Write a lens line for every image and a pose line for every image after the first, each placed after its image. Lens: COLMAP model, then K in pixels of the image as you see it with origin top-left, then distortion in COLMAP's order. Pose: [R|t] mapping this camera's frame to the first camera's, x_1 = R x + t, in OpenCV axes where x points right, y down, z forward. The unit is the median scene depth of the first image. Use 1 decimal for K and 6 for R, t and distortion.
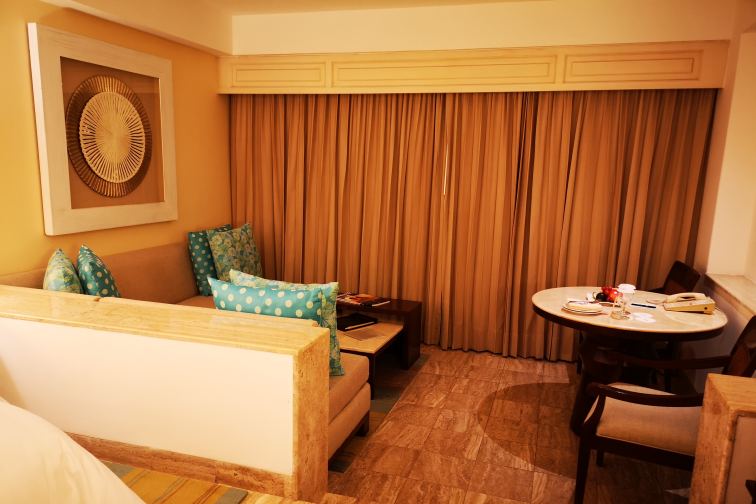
lens RADIAL K [[570.7, 0, 377.9], [0, 570.7, 275.5], [0, 0, 1]] dist [0.012839, -0.001946]
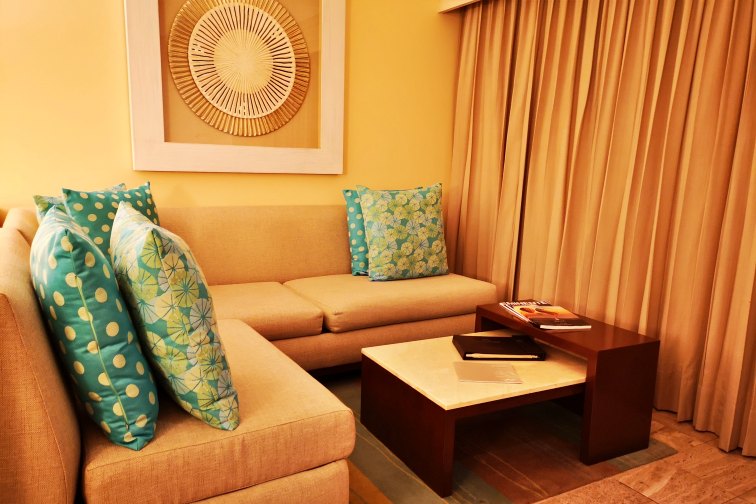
lens RADIAL K [[570.7, 0, 377.9], [0, 570.7, 275.5], [0, 0, 1]] dist [0.012839, -0.001946]
pose [[0.741817, 0.122557, -0.659308, 0.231423], [-0.132730, 0.990541, 0.034788, 0.006044], [0.657336, 0.061704, 0.751068, 0.489318]]
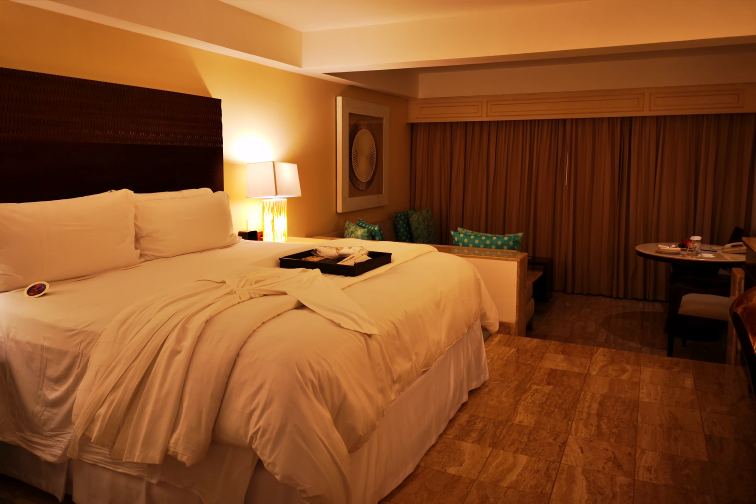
lens RADIAL K [[565.1, 0, 373.5], [0, 565.1, 210.9], [0, 0, 1]] dist [0.027973, -0.005578]
pose [[0.988995, -0.011652, -0.147492, -0.175428], [-0.004188, 0.994290, -0.106629, 0.088118], [0.147892, 0.106074, 0.983299, -0.550356]]
